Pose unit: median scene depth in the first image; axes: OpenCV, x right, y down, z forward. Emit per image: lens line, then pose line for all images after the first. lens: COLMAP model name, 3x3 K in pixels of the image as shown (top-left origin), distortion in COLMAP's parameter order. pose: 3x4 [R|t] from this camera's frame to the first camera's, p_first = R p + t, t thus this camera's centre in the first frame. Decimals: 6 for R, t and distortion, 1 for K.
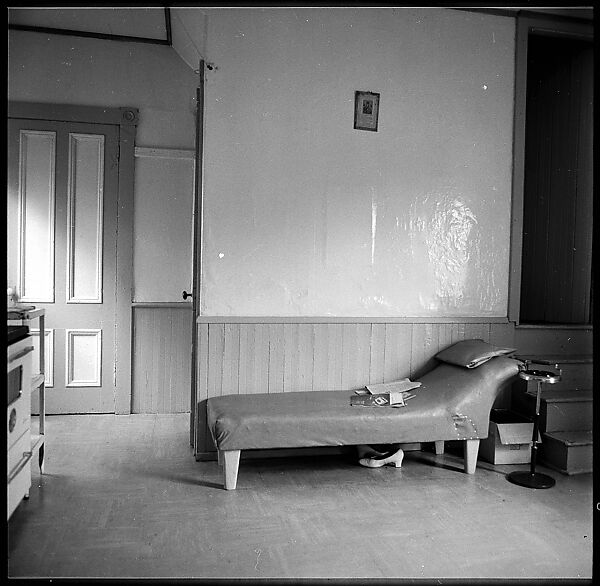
lens RADIAL K [[566.1, 0, 293.1], [0, 566.1, 302.7], [0, 0, 1]] dist [-0.048984, 0.018669]
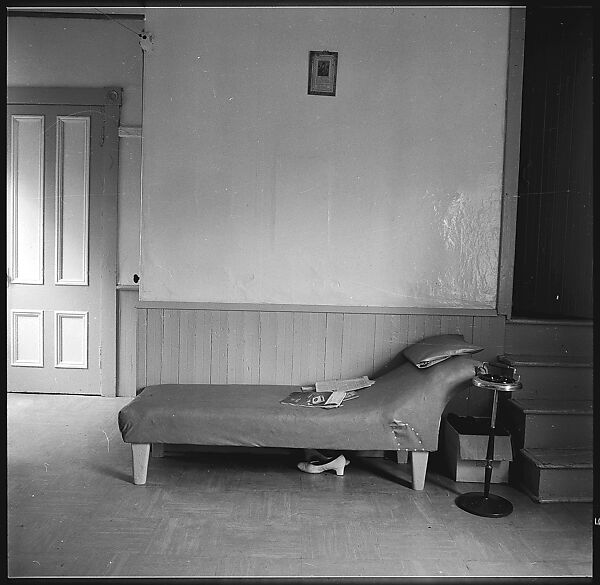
lens RADIAL K [[566.1, 0, 293.1], [0, 566.1, 302.2], [0, 0, 1]] dist [-0.048984, 0.018669]
pose [[0.978342, 0.021804, -0.205845, 0.289759], [-0.016896, 0.999530, 0.025575, -0.001768], [0.206306, -0.021544, 0.978250, 0.122105]]
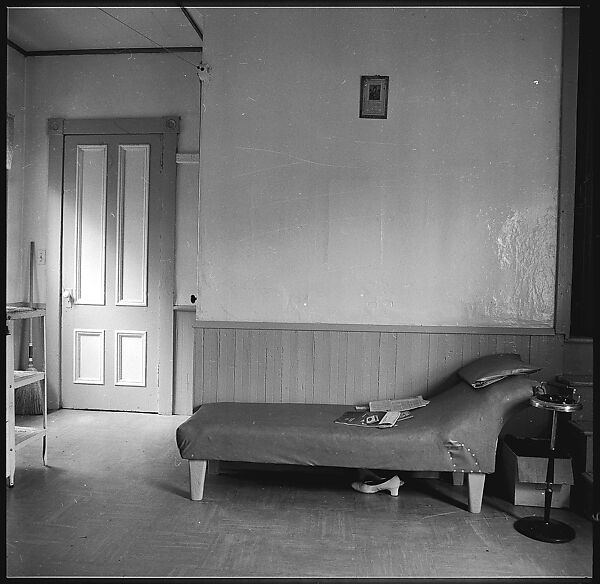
lens RADIAL K [[566.1, 0, 293.1], [0, 566.1, 301.7], [0, 0, 1]] dist [-0.048984, 0.018669]
pose [[0.956017, 0.009661, -0.293151, 0.288686], [-0.012971, 0.999872, -0.009349, -0.001436], [0.293023, 0.012740, 0.956021, 0.107969]]
